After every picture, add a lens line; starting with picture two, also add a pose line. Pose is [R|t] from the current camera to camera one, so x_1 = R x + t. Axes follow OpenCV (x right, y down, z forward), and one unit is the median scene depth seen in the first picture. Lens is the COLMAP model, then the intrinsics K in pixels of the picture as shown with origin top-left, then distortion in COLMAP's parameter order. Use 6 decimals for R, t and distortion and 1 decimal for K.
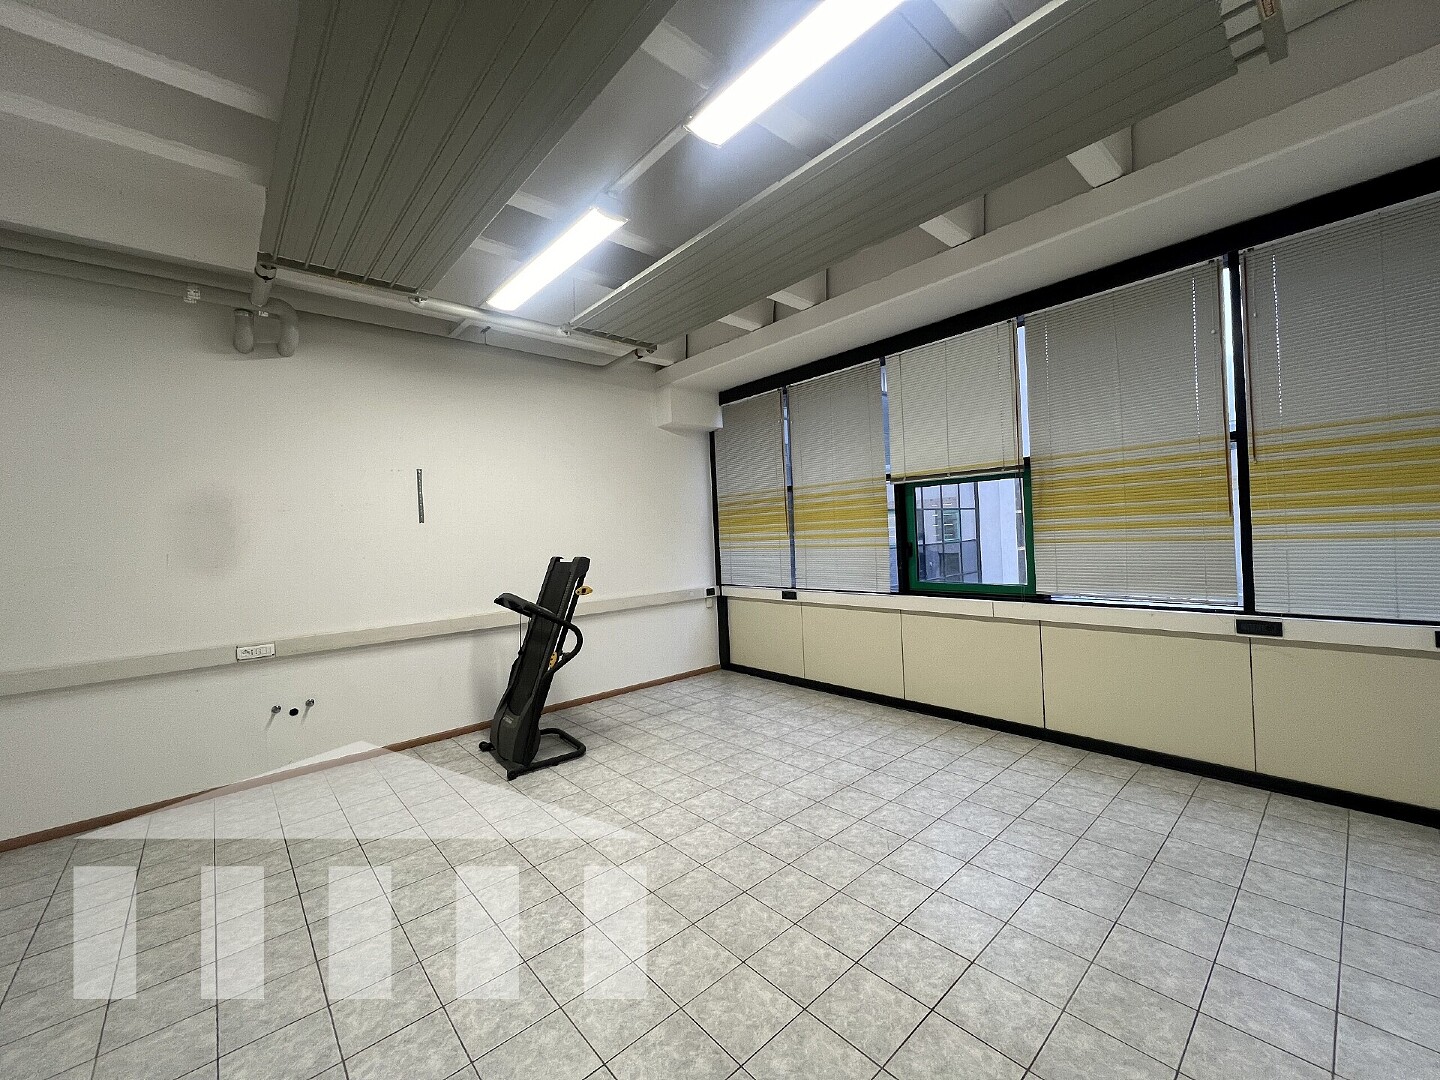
lens RADIAL K [[575.7, 0, 716.1], [0, 575.7, 541.0], [0, 0, 1]] dist [0.001128, -0.000372]
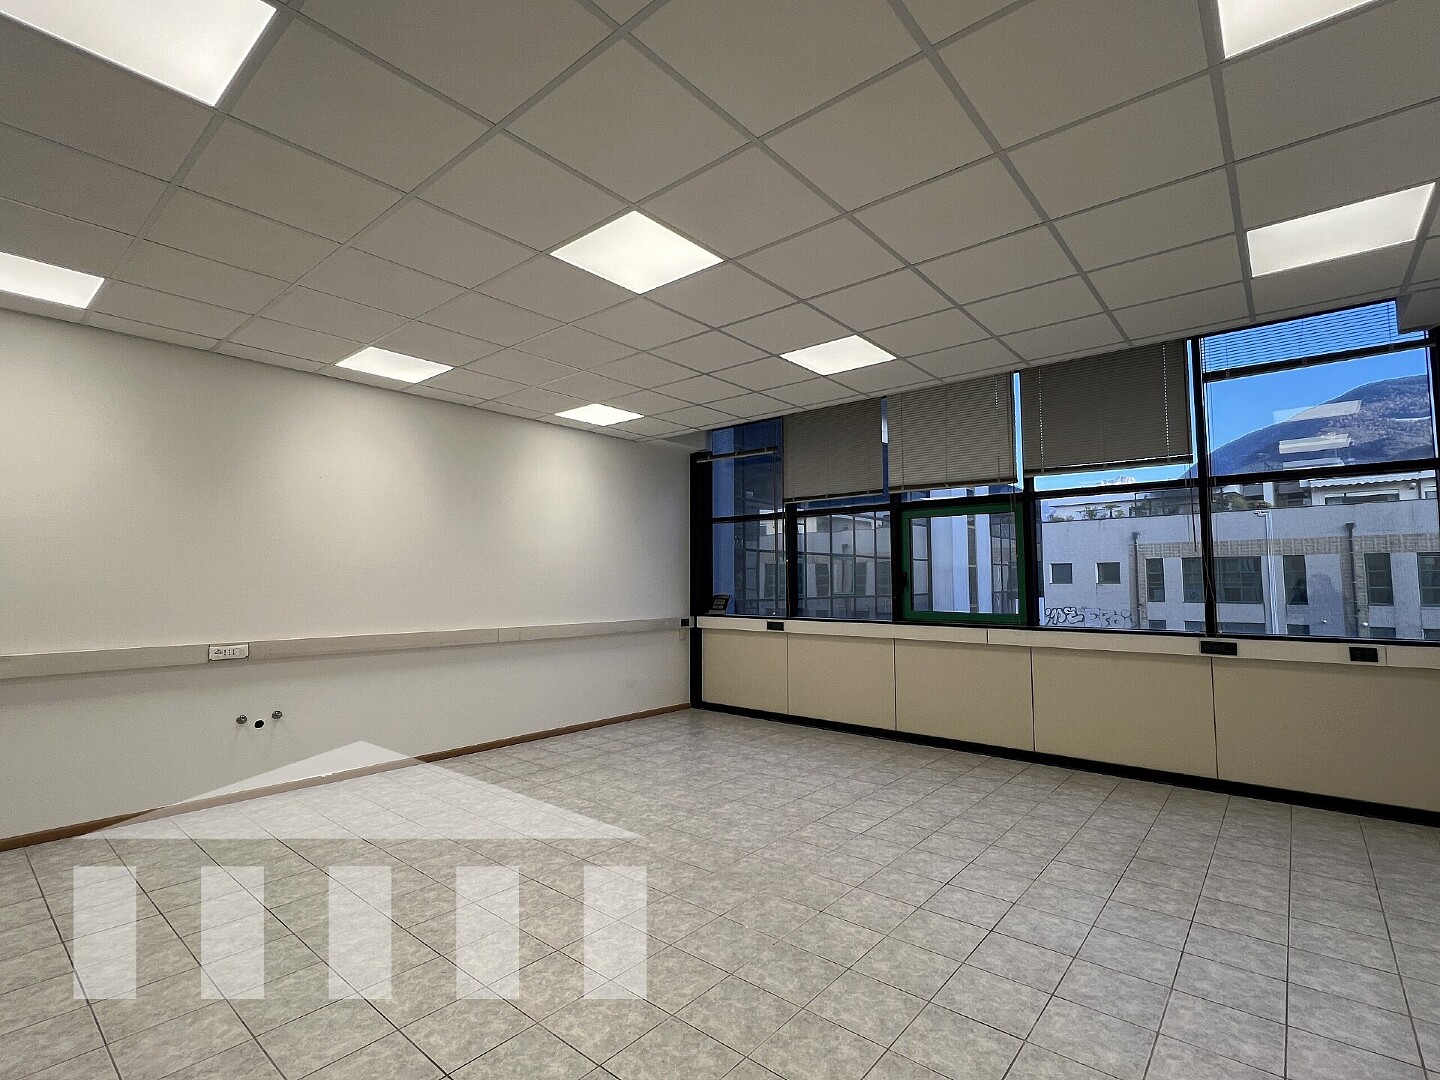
lens RADIAL K [[677.0, 0, 716.1], [0, 677.0, 536.9], [0, 0, 1]] dist [-0.000107, 0.001378]
pose [[0.989341, 0.054911, 0.134868, -0.221889], [-0.043981, 0.995601, -0.082730, 0.074453], [-0.138817, 0.075917, 0.987404, -0.193659]]
